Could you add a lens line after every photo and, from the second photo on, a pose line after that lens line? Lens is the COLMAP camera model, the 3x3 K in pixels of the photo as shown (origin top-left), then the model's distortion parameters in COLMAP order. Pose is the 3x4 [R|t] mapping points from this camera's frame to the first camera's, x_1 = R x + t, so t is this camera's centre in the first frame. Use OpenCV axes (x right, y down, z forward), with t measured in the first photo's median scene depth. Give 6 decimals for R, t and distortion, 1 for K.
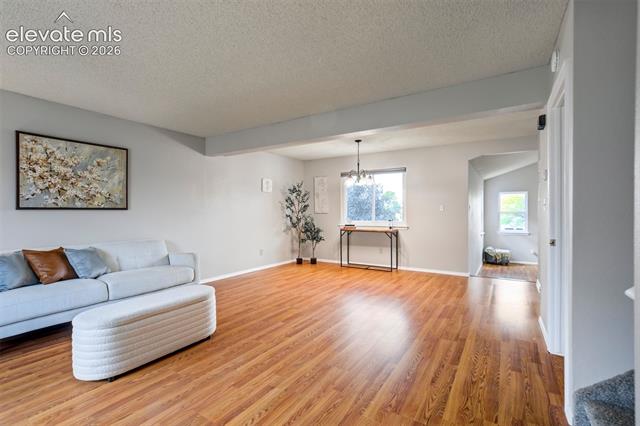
lens RADIAL K [[296.6, 0, 320.0], [0, 296.6, 213.0], [0, 0, 1]] dist [-0.026428, 0.000472]
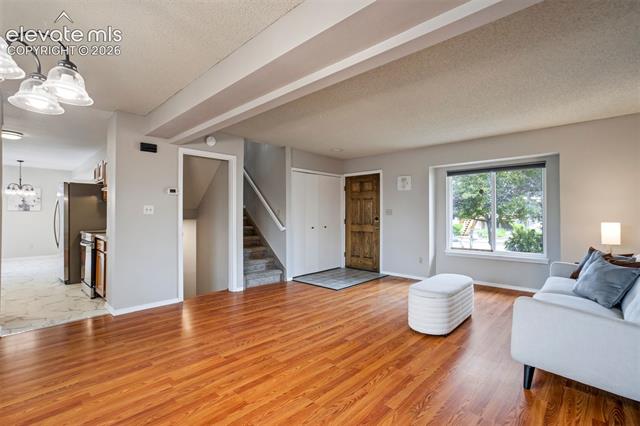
lens RADIAL K [[299.3, 0, 320.0], [0, 299.3, 213.0], [0, 0, 1]] dist [-0.041462, 0.024216]
pose [[-0.981712, 0.001464, 0.190369, -0.208399], [0.002499, 0.999983, 0.005196, -0.017323], [-0.190358, 0.005576, -0.981699, 1.813945]]
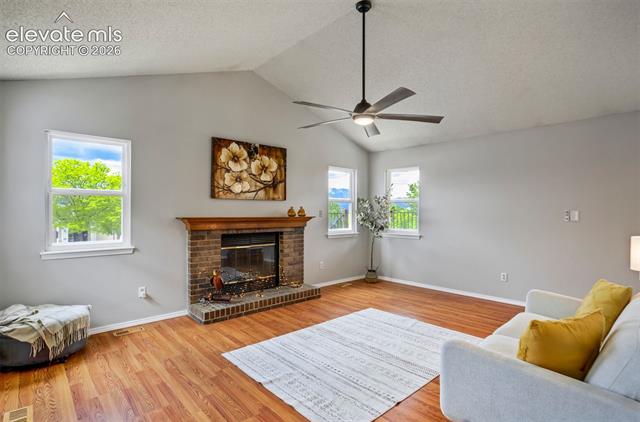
lens RADIAL K [[330.1, 0, 325.1], [0, 330.1, 212.2], [0, 0, 1]] dist [-0.002729, -0.000292]
pose [[0.251468, 0.002233, 0.967863, 0.877054], [0.002698, 0.999992, -0.003008, 0.056599], [-0.967862, 0.003368, 0.251459, 1.604570]]
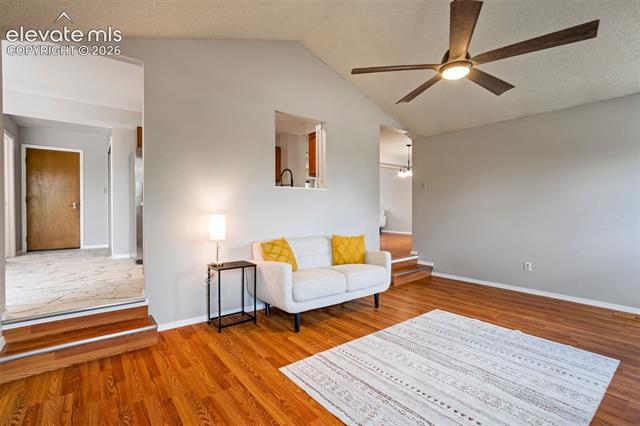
lens RADIAL K [[299.0, 0, 320.0], [0, 299.0, 213.0], [0, 0, 1]] dist [-0.035149, 0.023369]
pose [[-0.328109, 0.019347, -0.944442, 2.543588], [-0.004886, 0.999742, 0.022177, 0.086585], [0.944627, 0.011891, -0.327930, 1.671718]]
